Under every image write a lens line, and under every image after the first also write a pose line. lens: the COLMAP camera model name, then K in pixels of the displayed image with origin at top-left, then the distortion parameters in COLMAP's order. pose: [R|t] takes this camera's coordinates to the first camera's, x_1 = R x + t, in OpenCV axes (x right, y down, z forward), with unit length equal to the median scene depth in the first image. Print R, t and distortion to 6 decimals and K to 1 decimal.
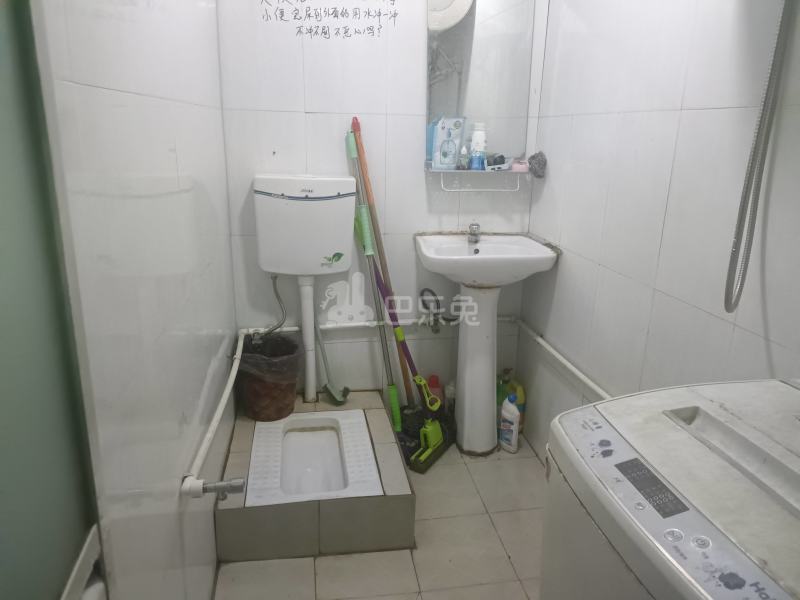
lens RADIAL K [[578.7, 0, 400.0], [0, 578.7, 300.0], [0, 0, 1]] dist [0.002460, 0.001977]
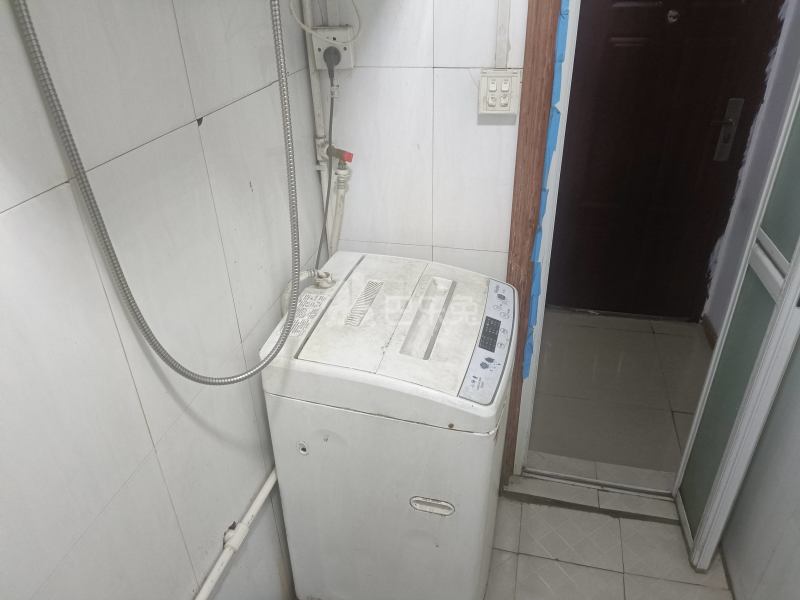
lens RADIAL K [[594.0, 0, 400.0], [0, 594.0, 300.0], [0, 0, 1]] dist [0.004413, -0.000964]
pose [[-0.920227, -0.199136, 0.336937, 0.026253], [0.111327, 0.692145, 0.713121, -0.267751], [-0.375218, 0.693743, -0.614761, 0.544411]]
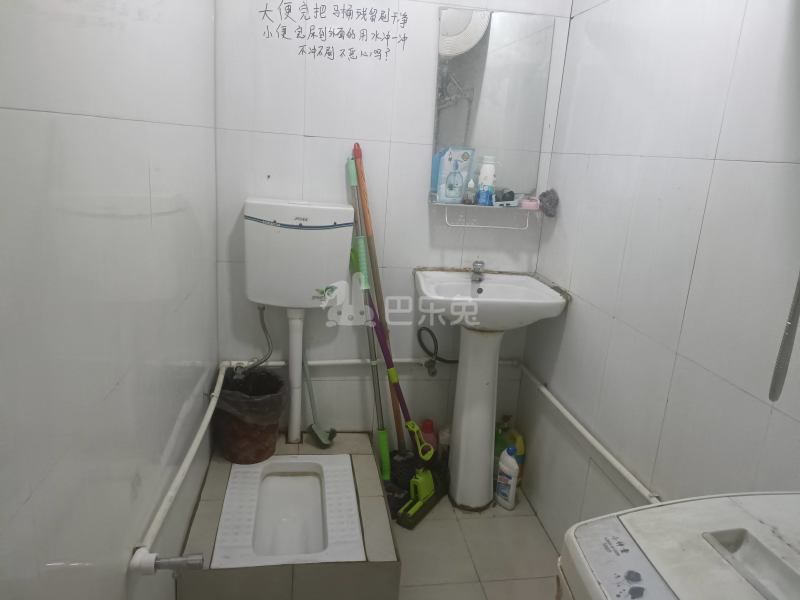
lens RADIAL K [[594.0, 0, 400.0], [0, 594.0, 300.0], [0, 0, 1]] dist [0.004413, -0.000964]
pose [[0.998798, 0.048965, 0.002323, 0.002298], [-0.048833, 0.998003, -0.040072, -0.026070], [-0.004281, 0.039910, 0.999194, 0.045791]]
